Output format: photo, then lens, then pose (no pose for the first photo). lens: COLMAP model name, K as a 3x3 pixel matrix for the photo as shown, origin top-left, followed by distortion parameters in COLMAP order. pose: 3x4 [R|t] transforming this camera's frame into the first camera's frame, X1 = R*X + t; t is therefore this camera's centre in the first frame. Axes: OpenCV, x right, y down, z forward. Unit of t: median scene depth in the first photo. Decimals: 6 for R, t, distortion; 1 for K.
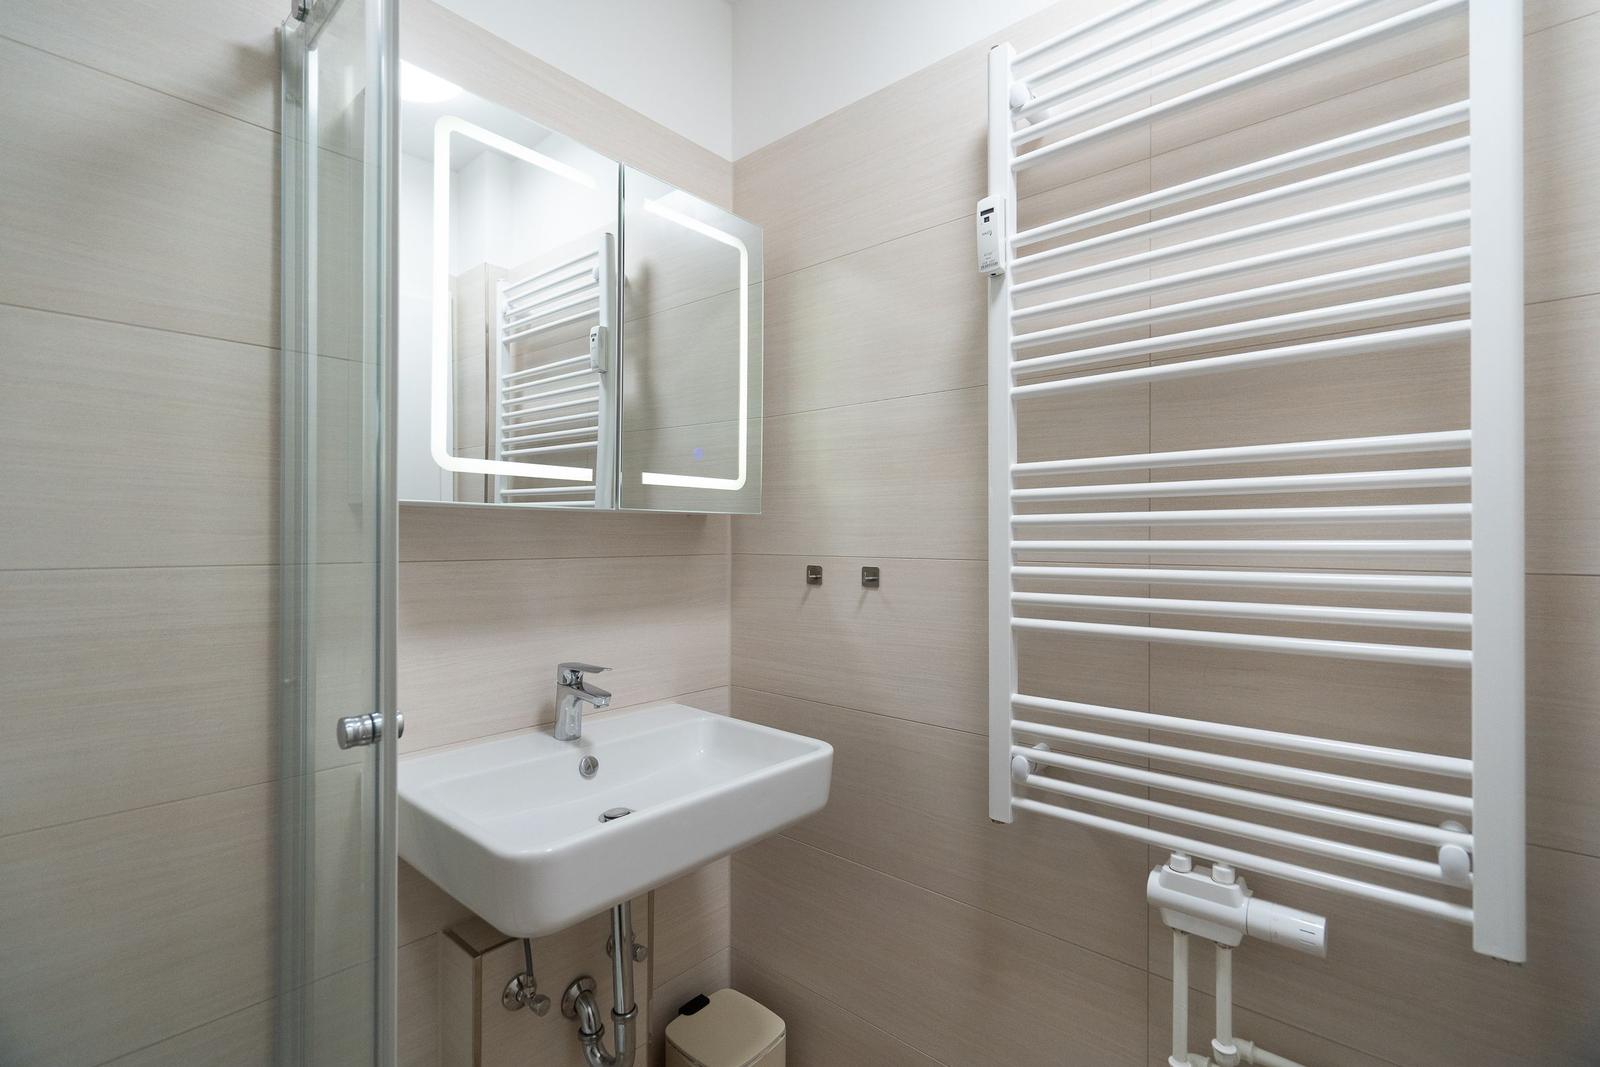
lens RADIAL K [[727.3, 0, 800.0], [0, 727.3, 533.5], [0, 0, 1]] dist [-0.002574, 0.000425]
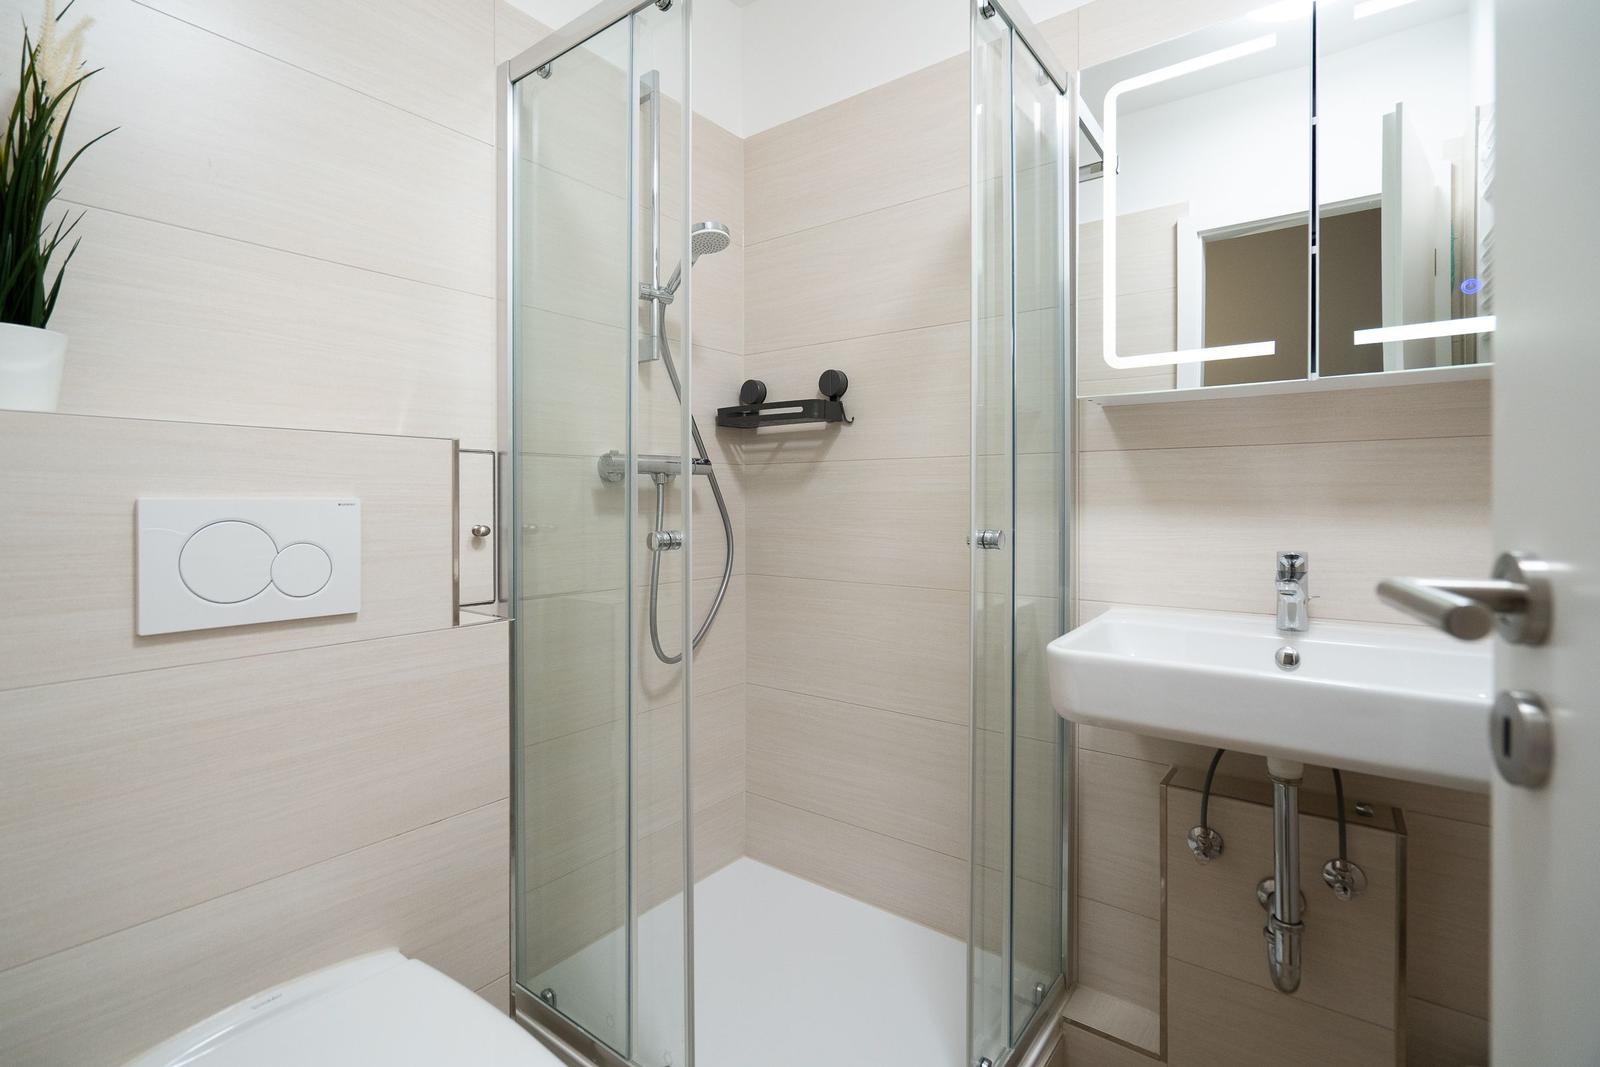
lens RADIAL K [[749.5, 0, 802.5], [0, 749.5, 501.1], [0, 0, 1]] dist [-0.006656, -0.000082]
pose [[0.077144, -0.001128, -0.997019, 0.606411], [0.008496, 0.999964, -0.000474, 0.109552], [0.996984, -0.008434, 0.077150, 0.294014]]
